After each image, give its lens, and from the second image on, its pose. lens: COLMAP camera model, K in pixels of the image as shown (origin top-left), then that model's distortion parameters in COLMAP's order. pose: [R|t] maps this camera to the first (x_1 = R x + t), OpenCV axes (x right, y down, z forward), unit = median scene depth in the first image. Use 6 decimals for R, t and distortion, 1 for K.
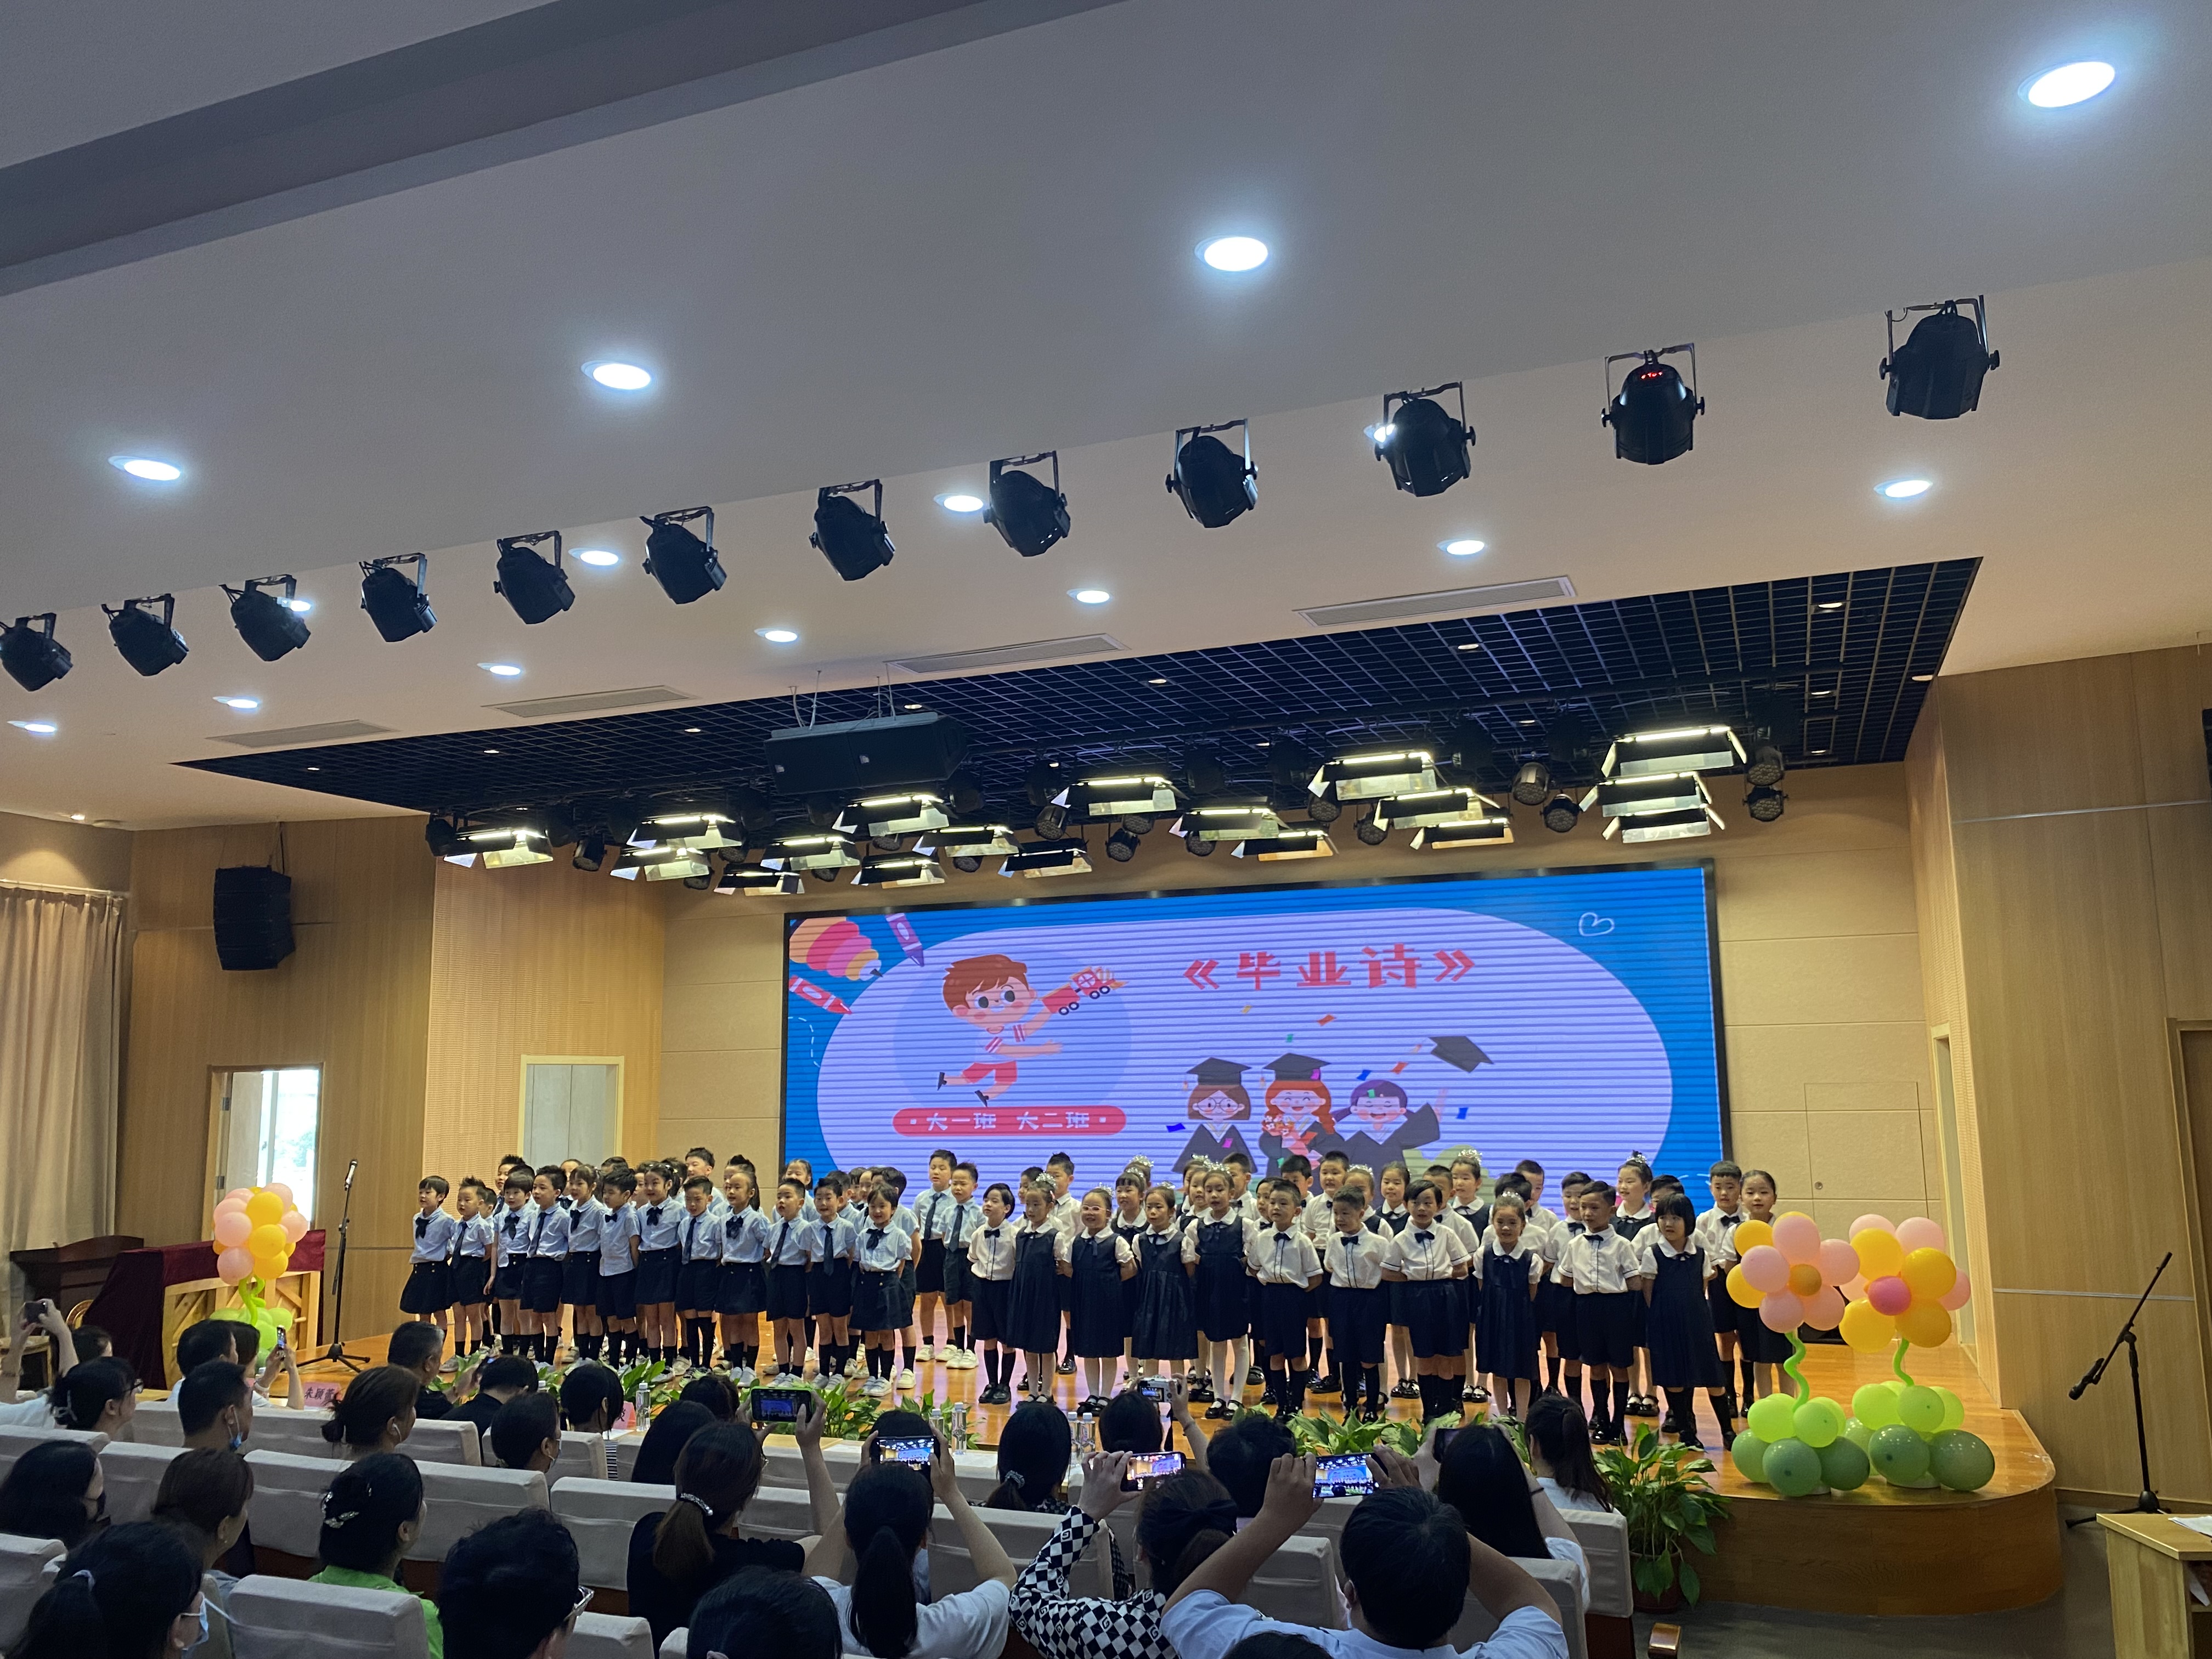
lens RADIAL K [[1709.3, 0, 1106.0], [0, 1709.3, 829.5], [0, 0, 1]] dist [-0.004575, -0.003580]
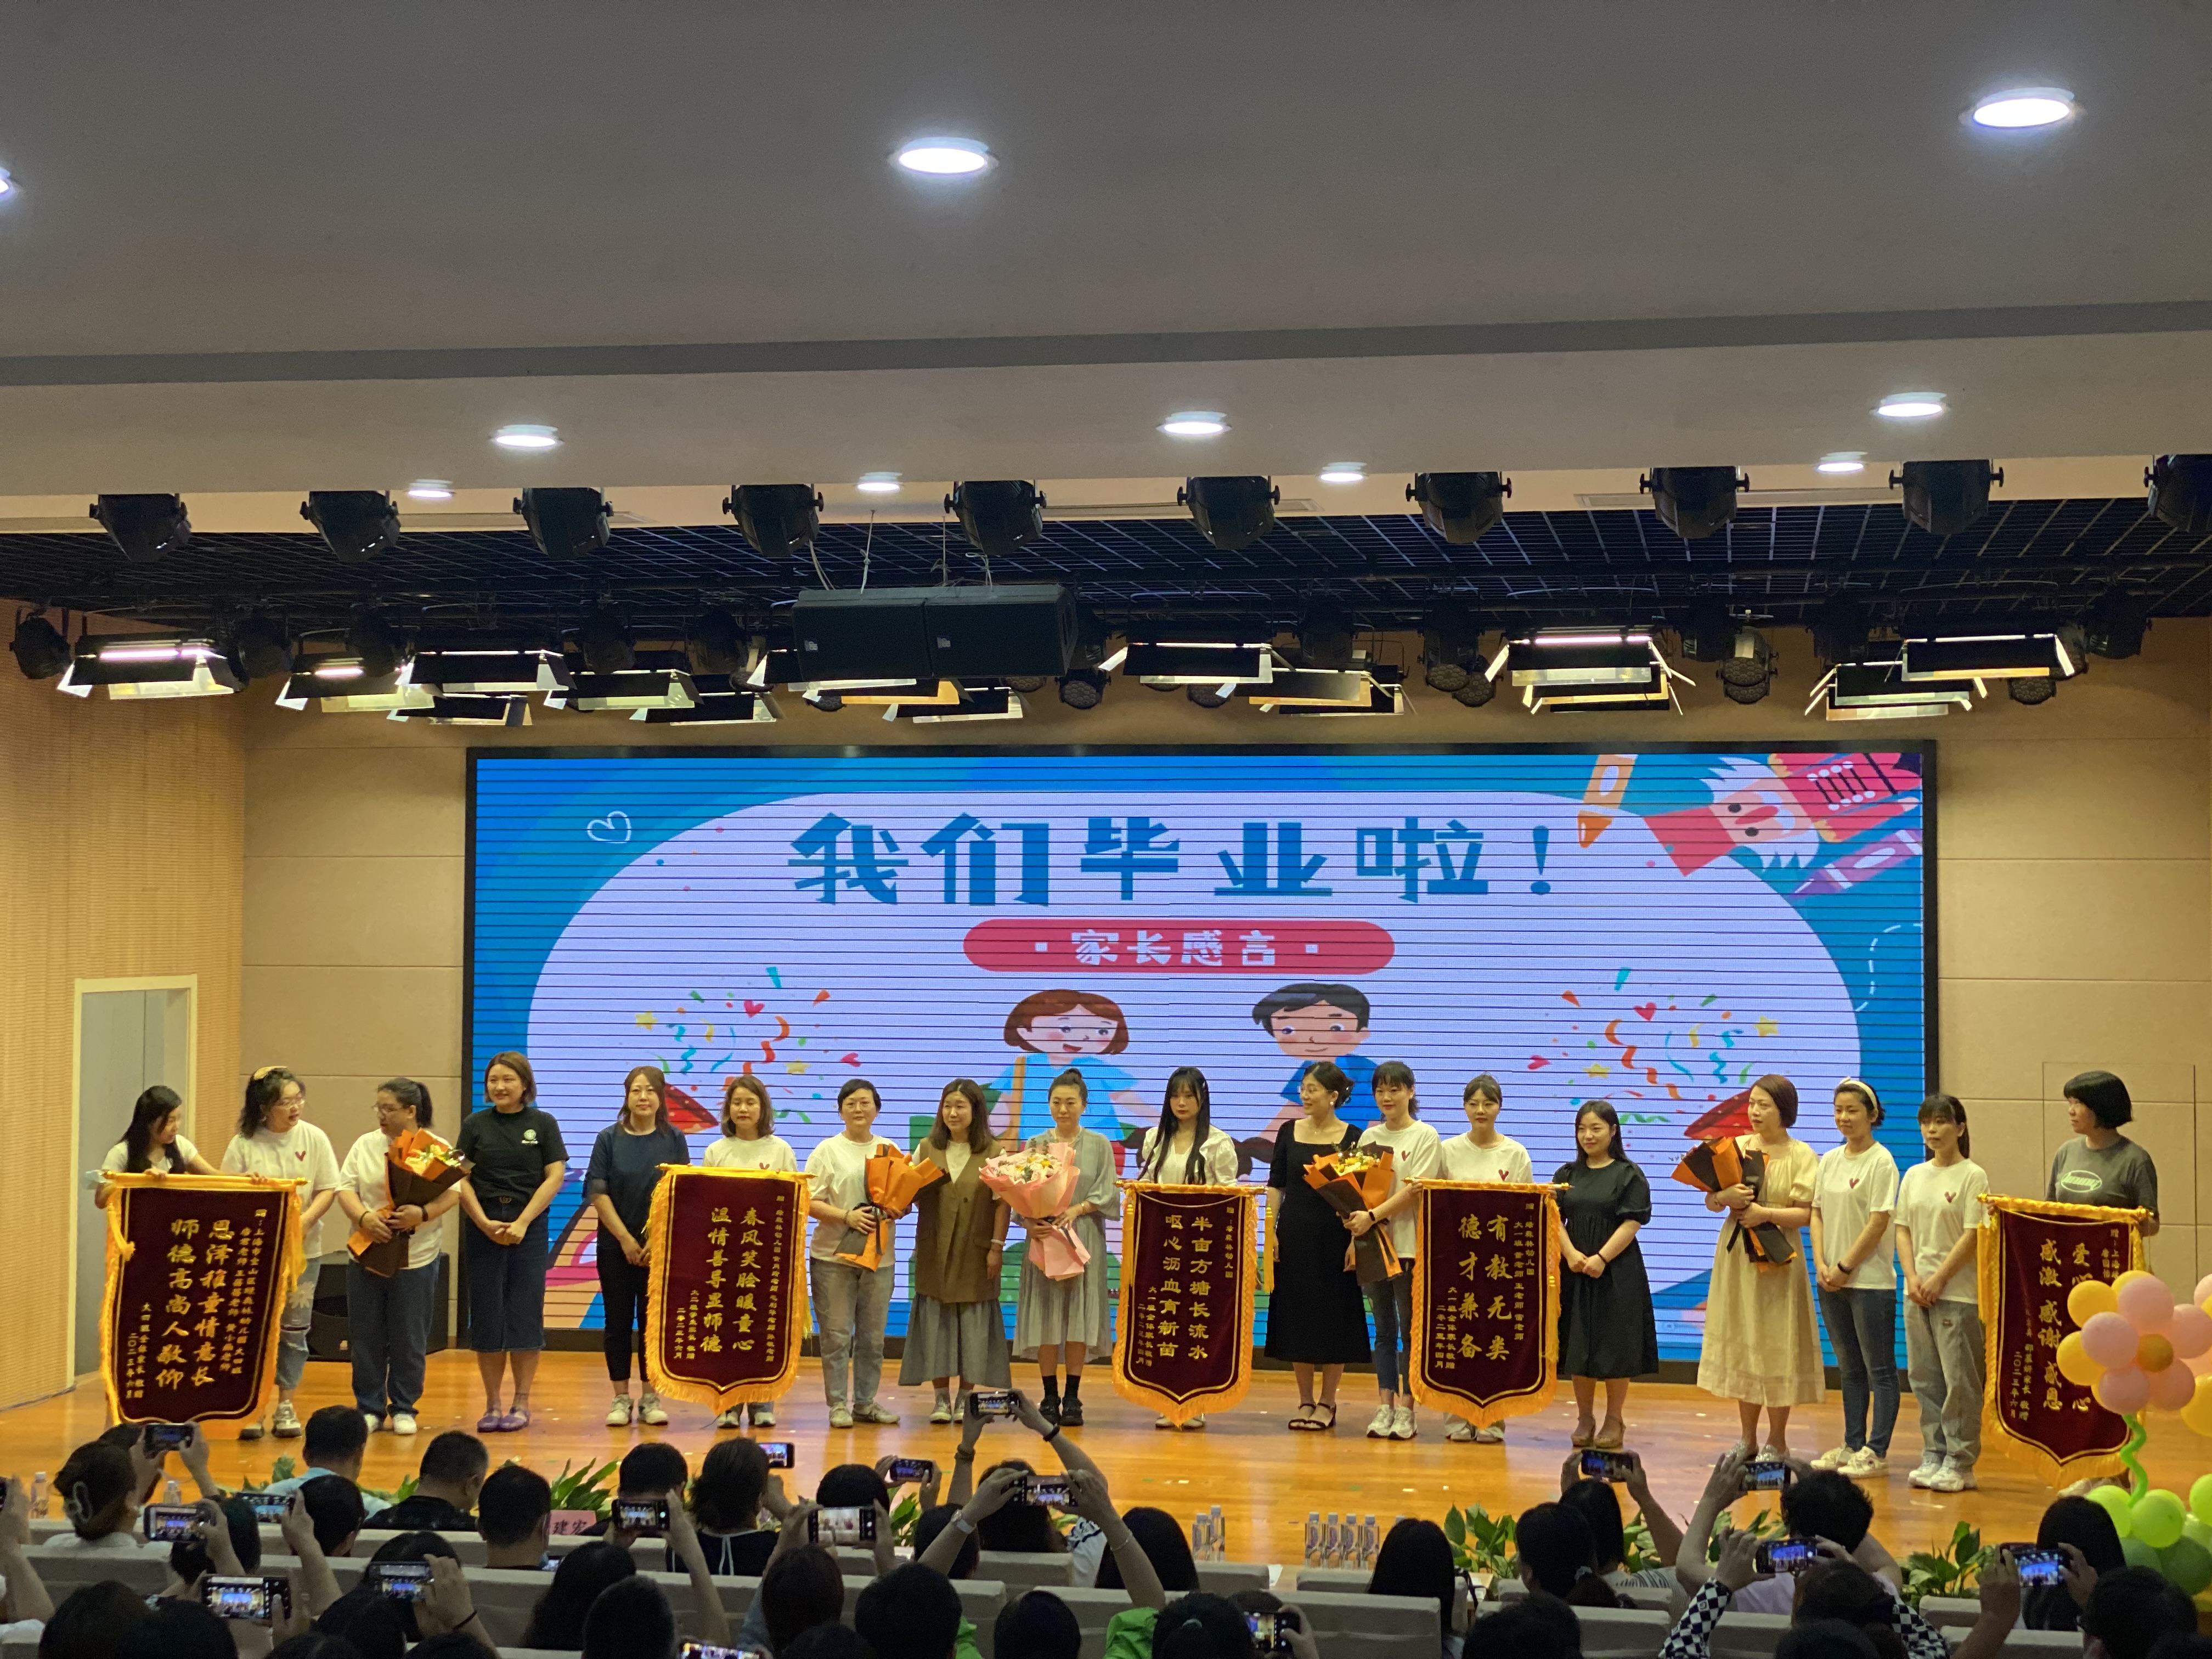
lens RADIAL K [[3414.0, 0, 1106.0], [0, 3414.0, 829.5], [0, 0, 1]] dist [0.036743, 0.202257]
pose [[0.980802, 0.026216, 0.193237, -0.266324], [-0.049449, 0.991970, 0.116409, -0.101216], [-0.188633, -0.123730, 0.974222, -0.321309]]
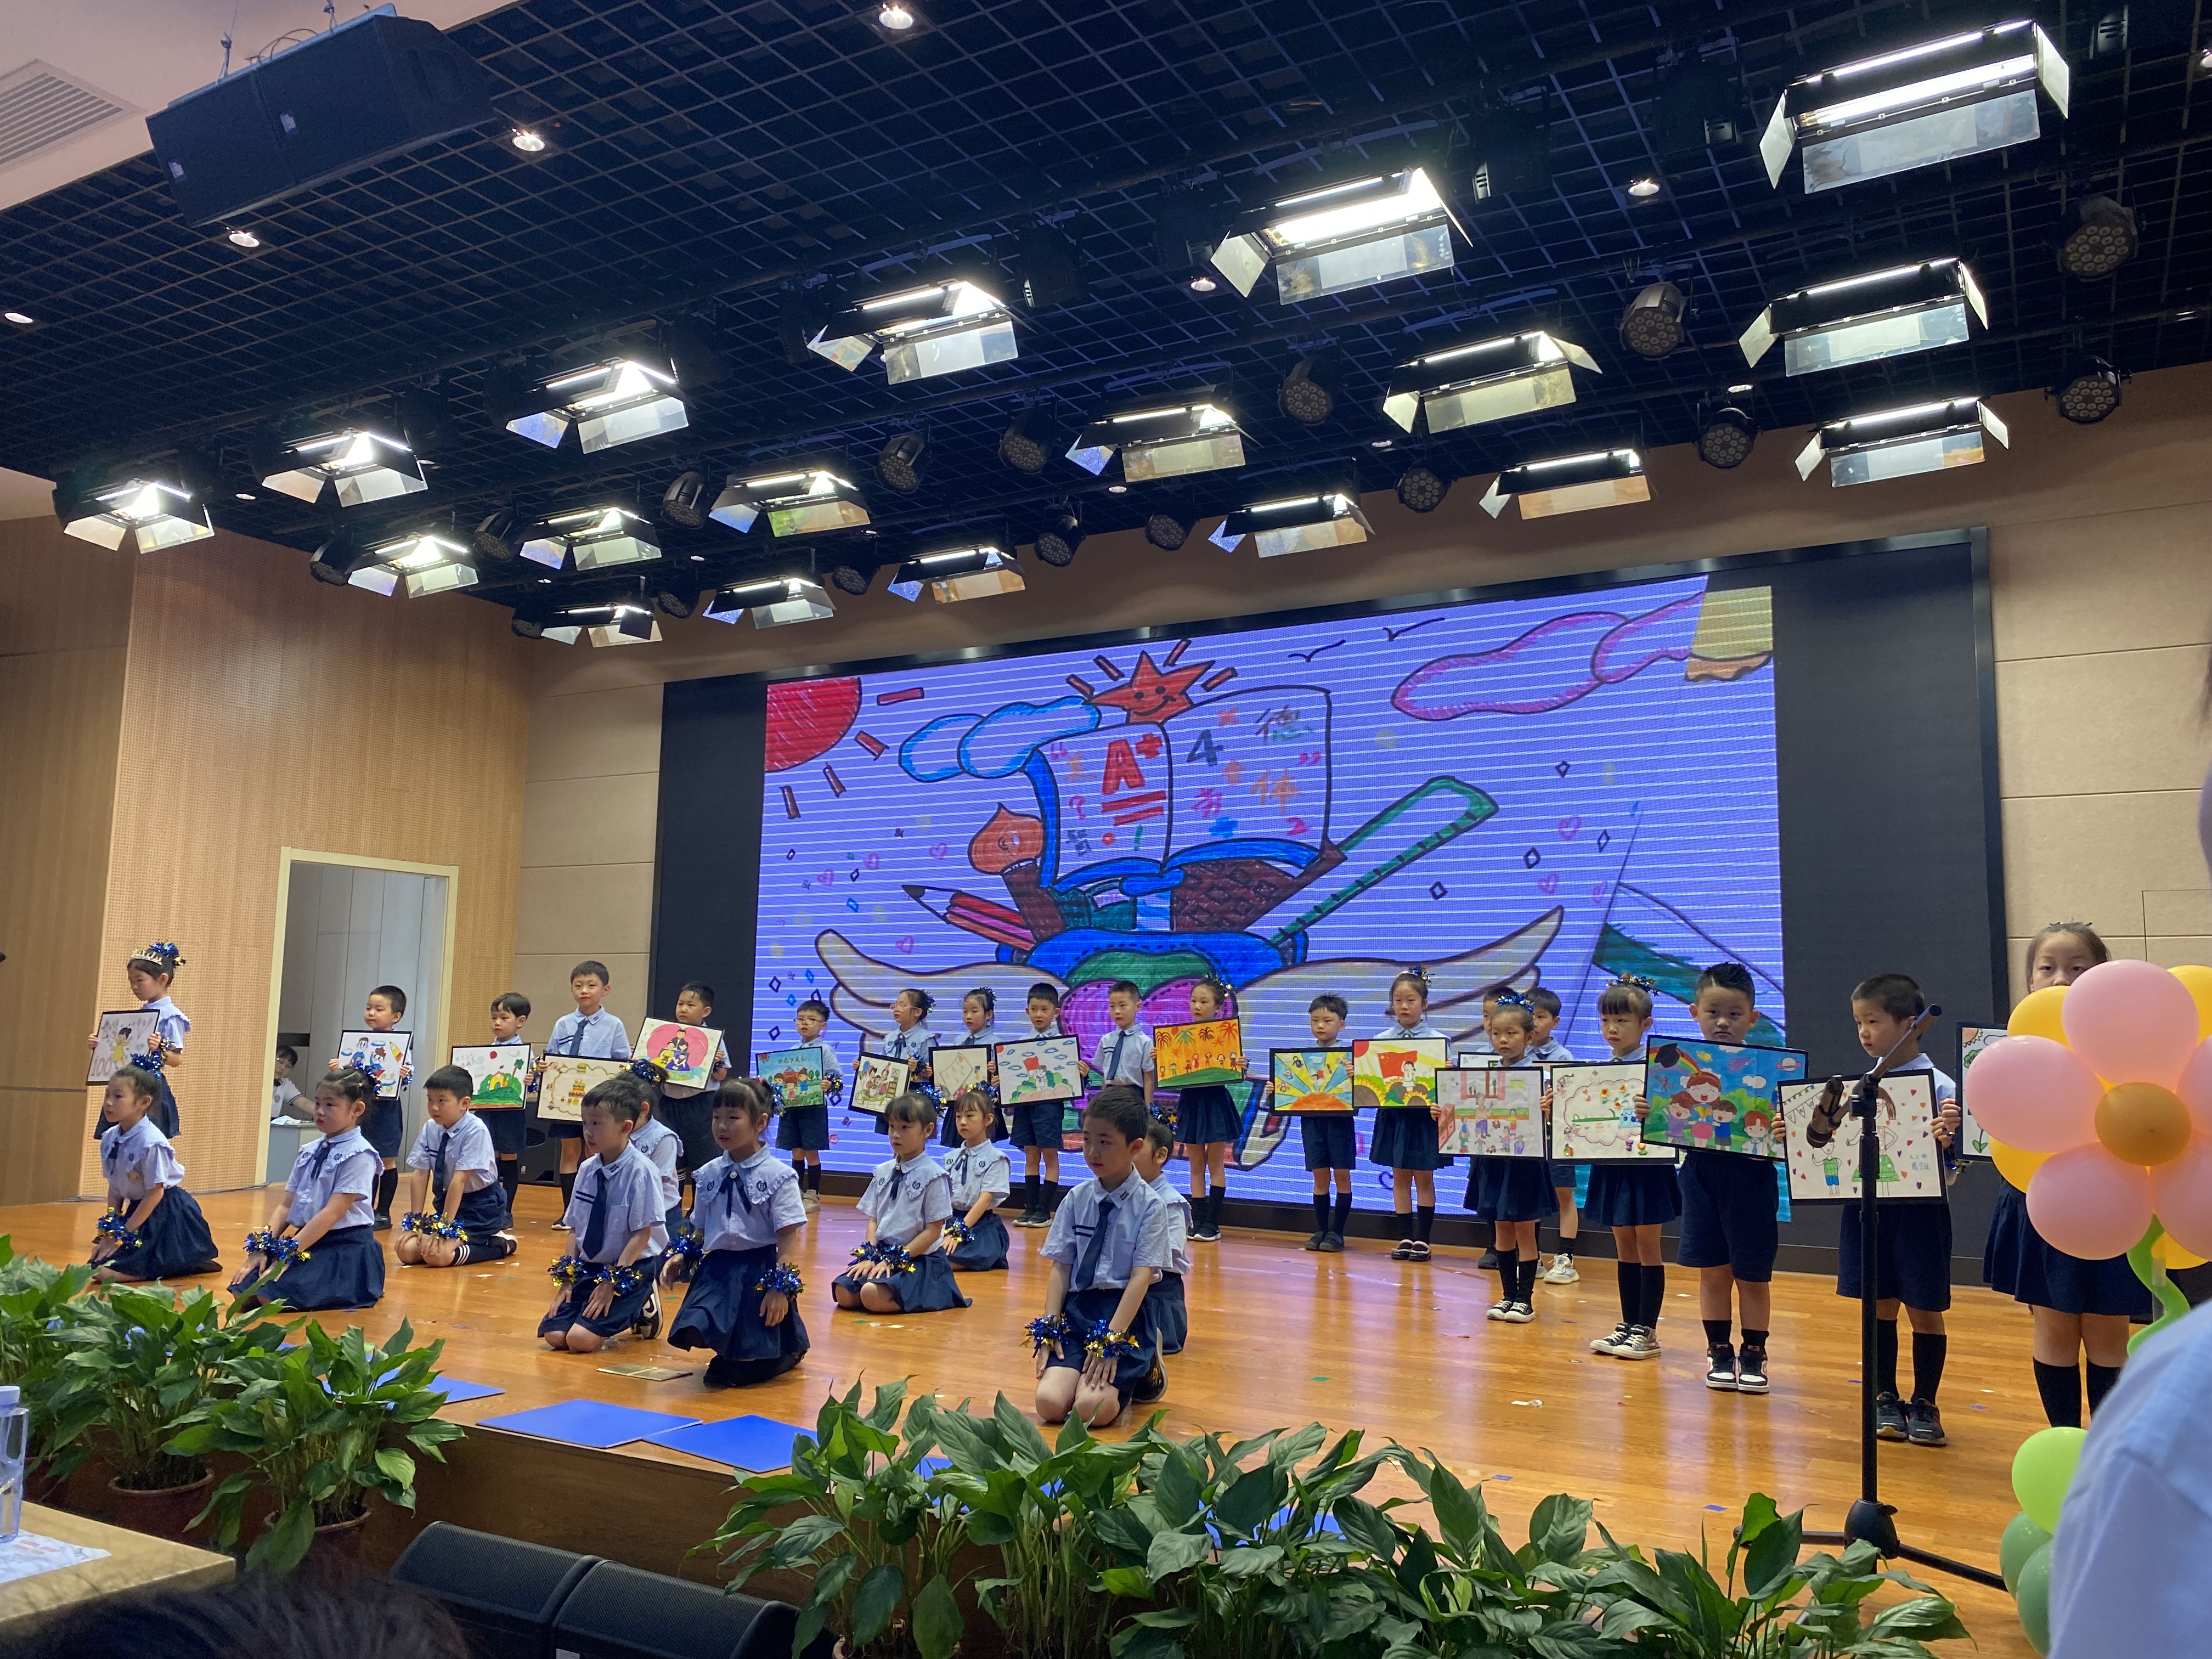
lens RADIAL K [[1675.5, 0, 1106.0], [0, 1675.5, 829.5], [0, 0, 1]] dist [-0.000310, 0.000434]
pose [[0.990367, 0.013688, -0.137786, 0.140300], [-0.010796, 0.999706, 0.021716, 0.127582], [0.138043, -0.020019, 0.990224, 0.398080]]
